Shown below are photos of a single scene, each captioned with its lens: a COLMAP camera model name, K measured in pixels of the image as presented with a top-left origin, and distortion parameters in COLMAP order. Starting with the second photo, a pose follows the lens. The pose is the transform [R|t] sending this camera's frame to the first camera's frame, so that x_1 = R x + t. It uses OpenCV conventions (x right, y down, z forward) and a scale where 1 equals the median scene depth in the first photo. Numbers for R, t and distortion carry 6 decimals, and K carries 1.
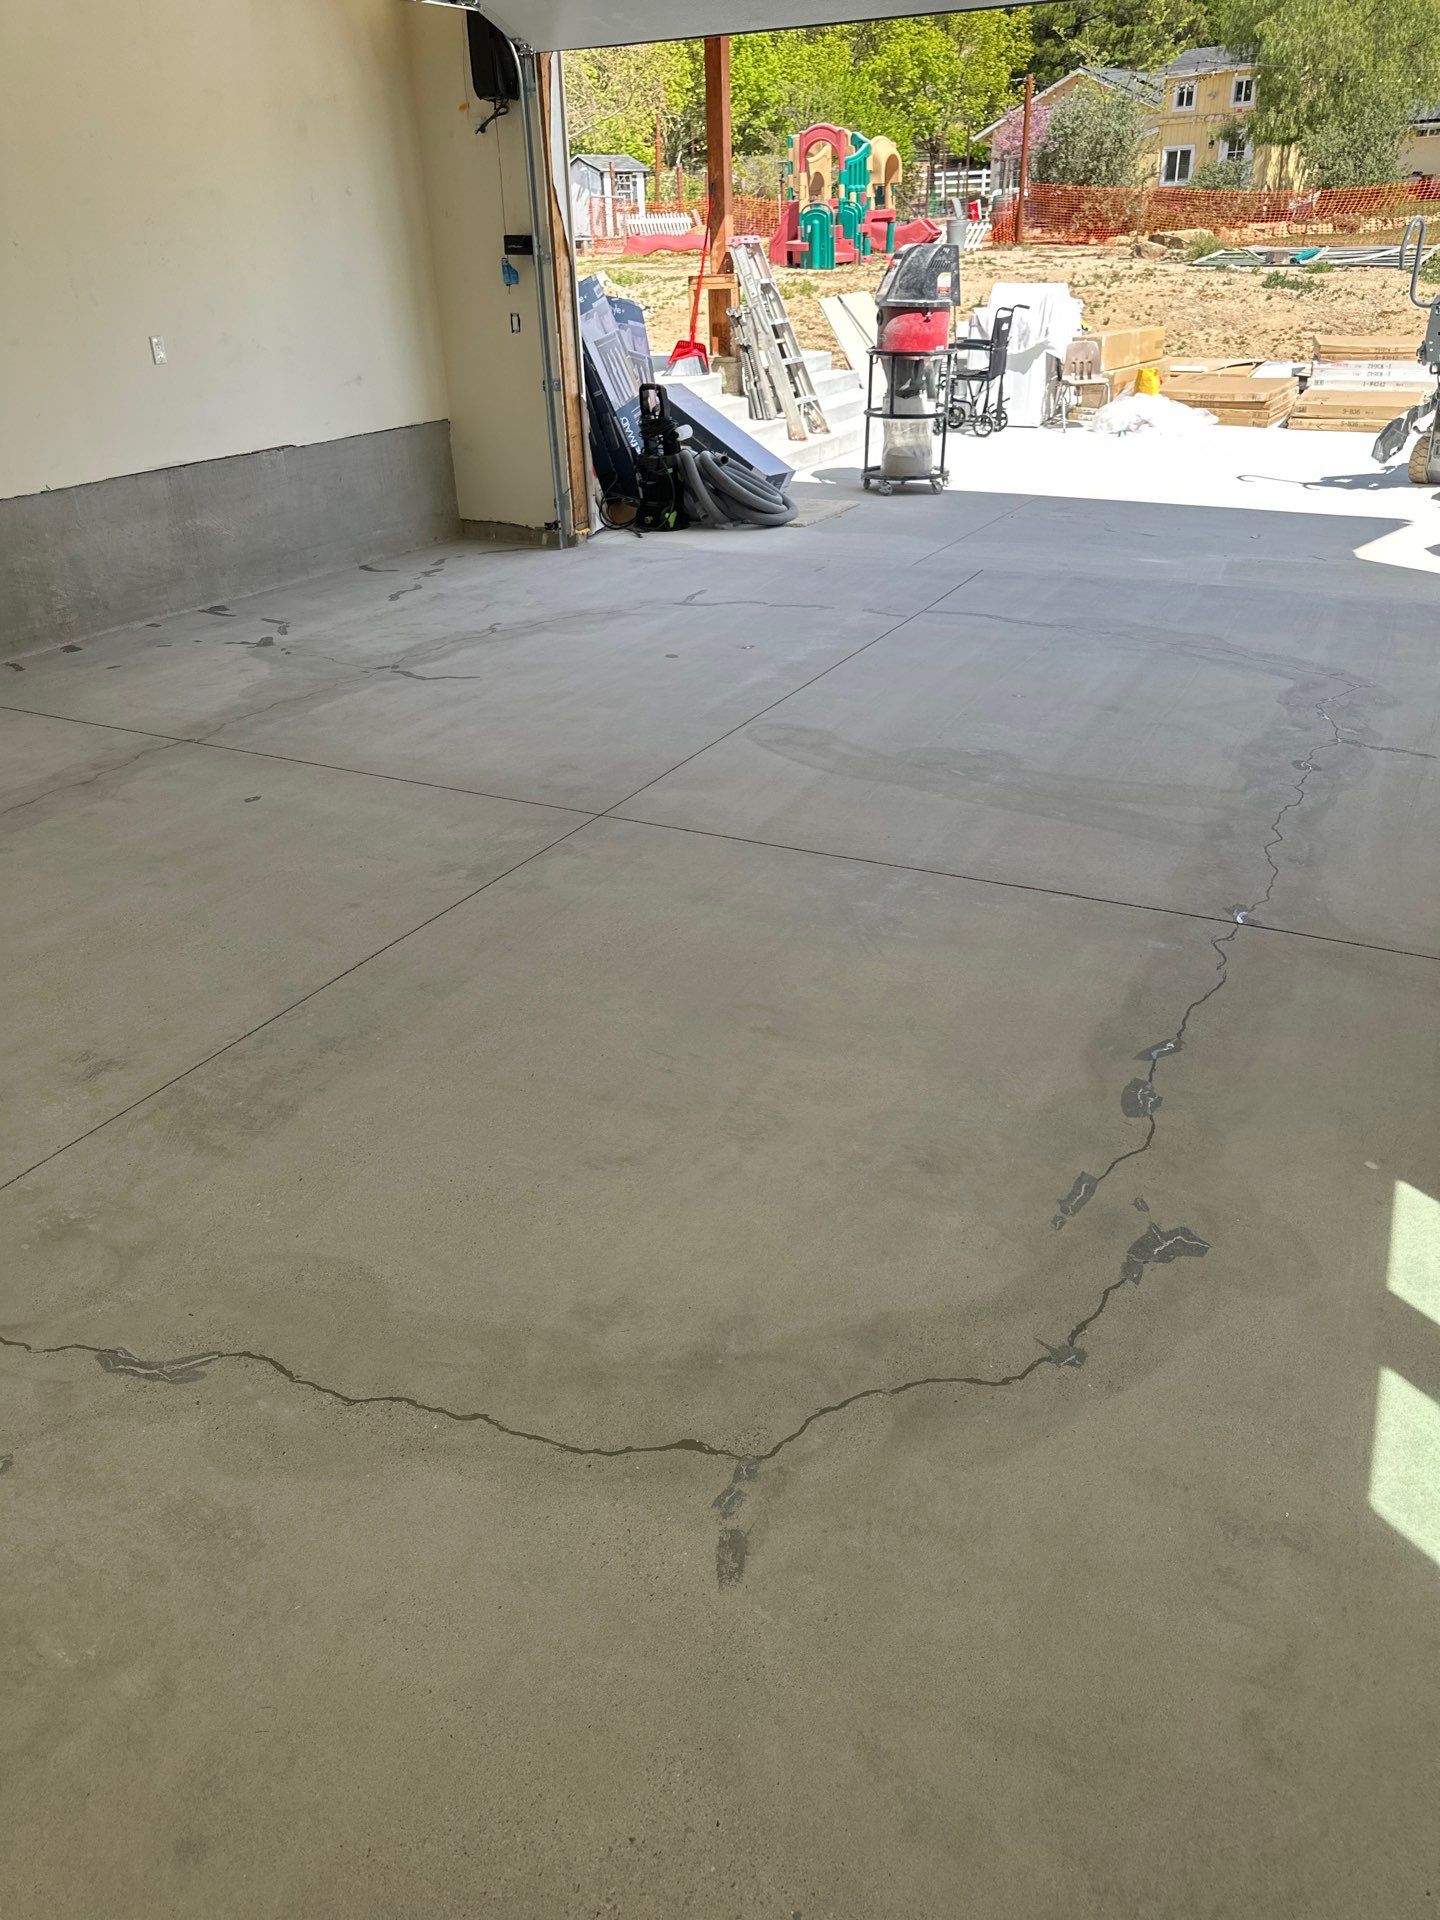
lens RADIAL K [[1356.7, 0, 700.8], [0, 1356.7, 944.6], [0, 0, 1]] dist [0.043821, -0.059901]
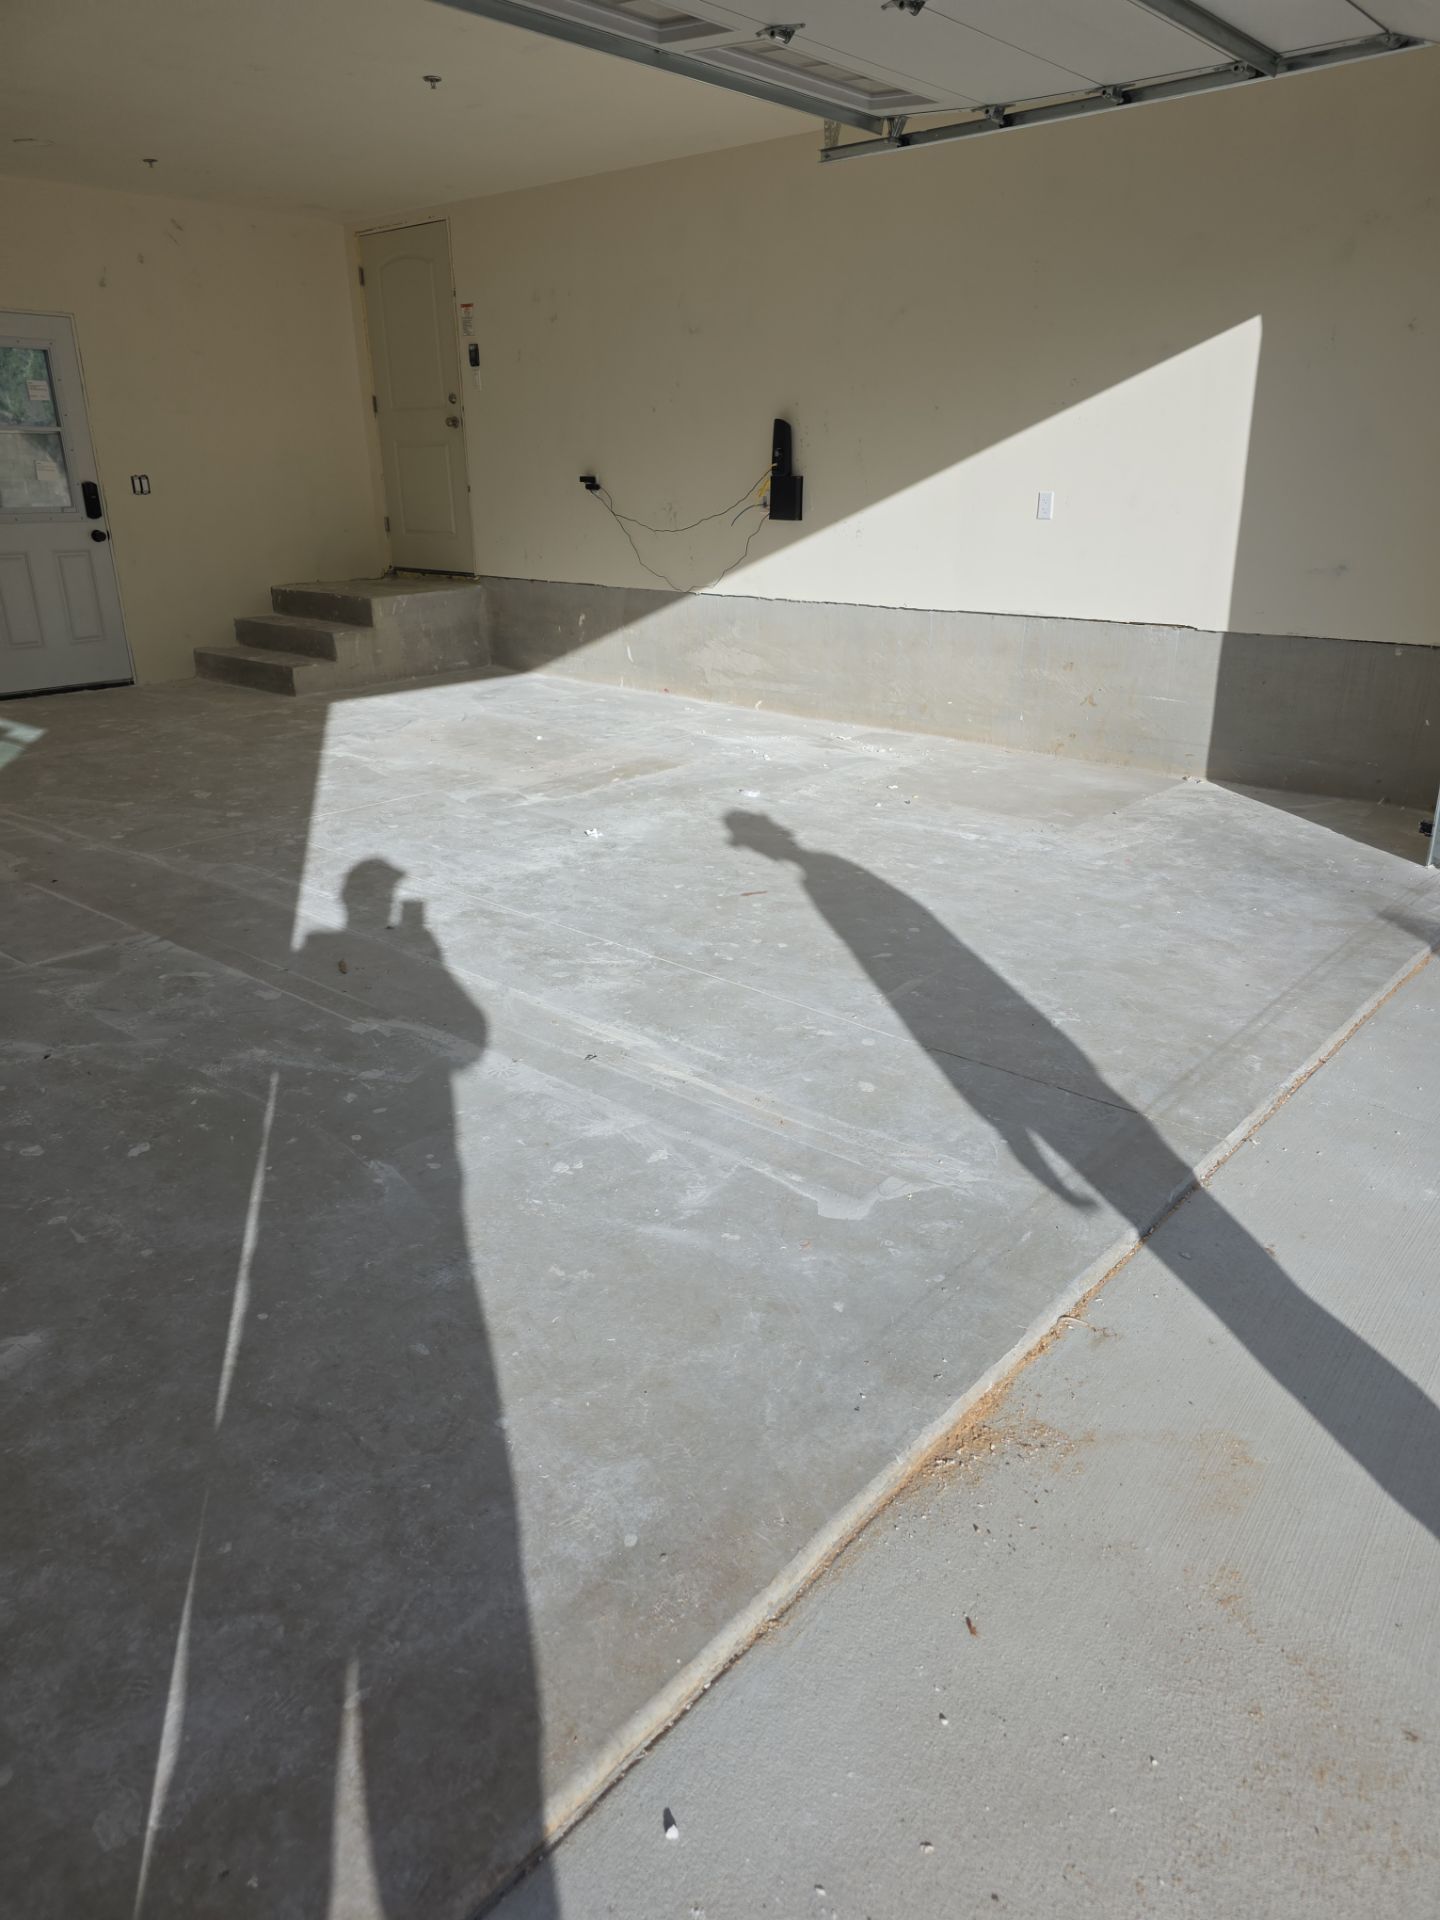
lens RADIAL K [[1287.6, 0, 739.7], [0, 1287.6, 962.5], [0, 0, 1]] dist [0.051896, -0.046066]
pose [[-0.220460, 0.375155, -0.900364, 0.579925], [-0.434454, 0.788685, 0.435001, -0.428747], [0.873297, 0.487067, -0.010886, 0.858226]]
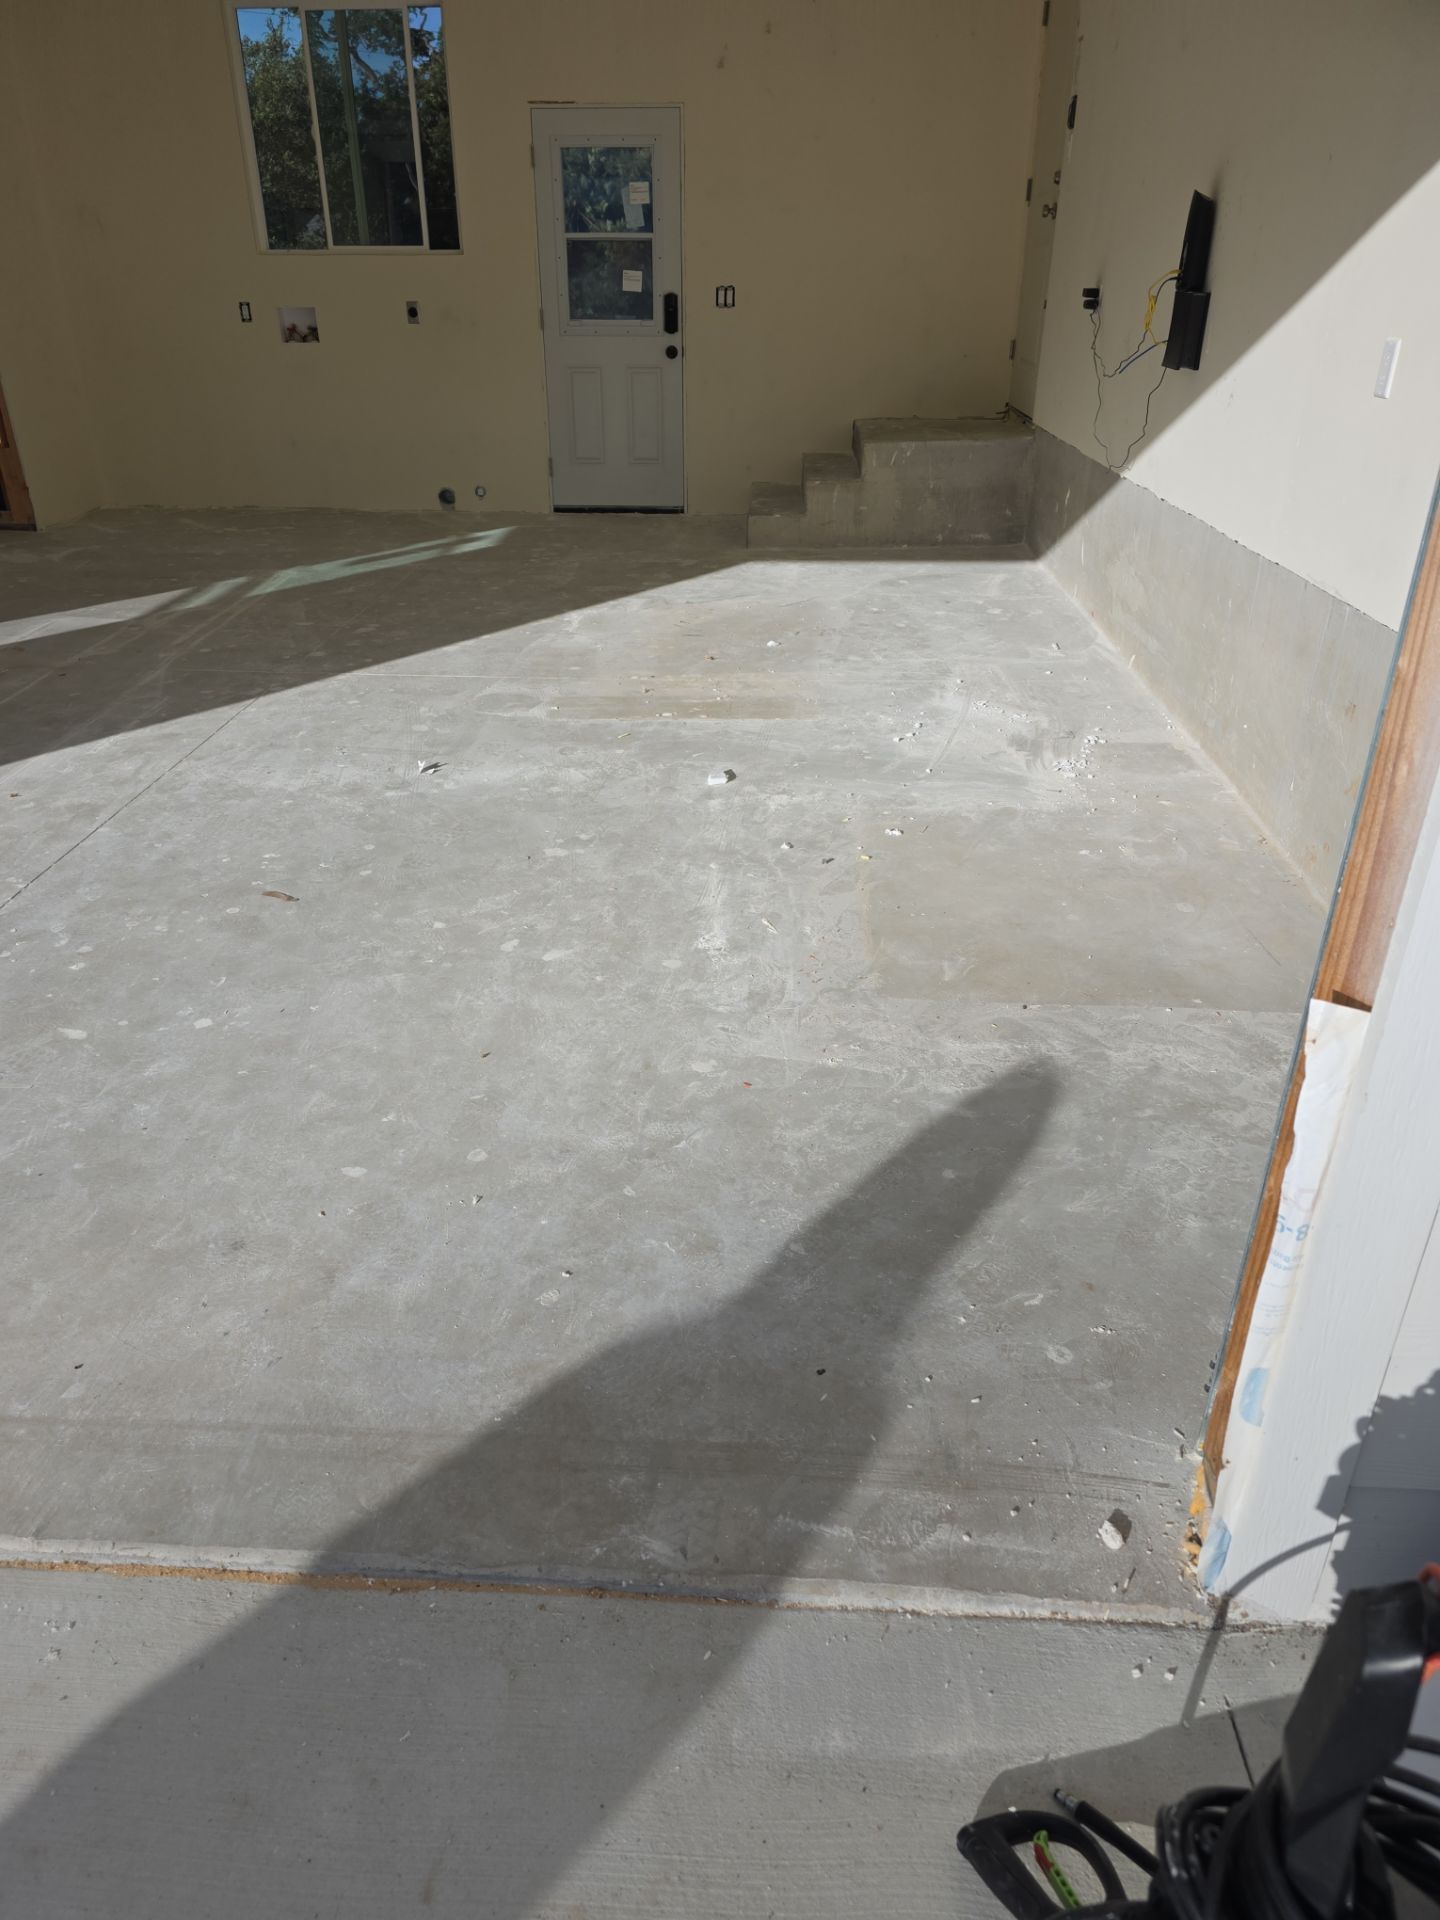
lens RADIAL K [[1287.6, 0, 698.6], [0, 1287.6, 989.0], [0, 0, 1]] dist [0.051896, -0.046066]
pose [[-0.911534, 0.223671, -0.345076, 0.035209], [-0.161993, 0.575981, 0.801251, -0.562315], [0.377974, 0.786268, -0.488793, 1.149594]]
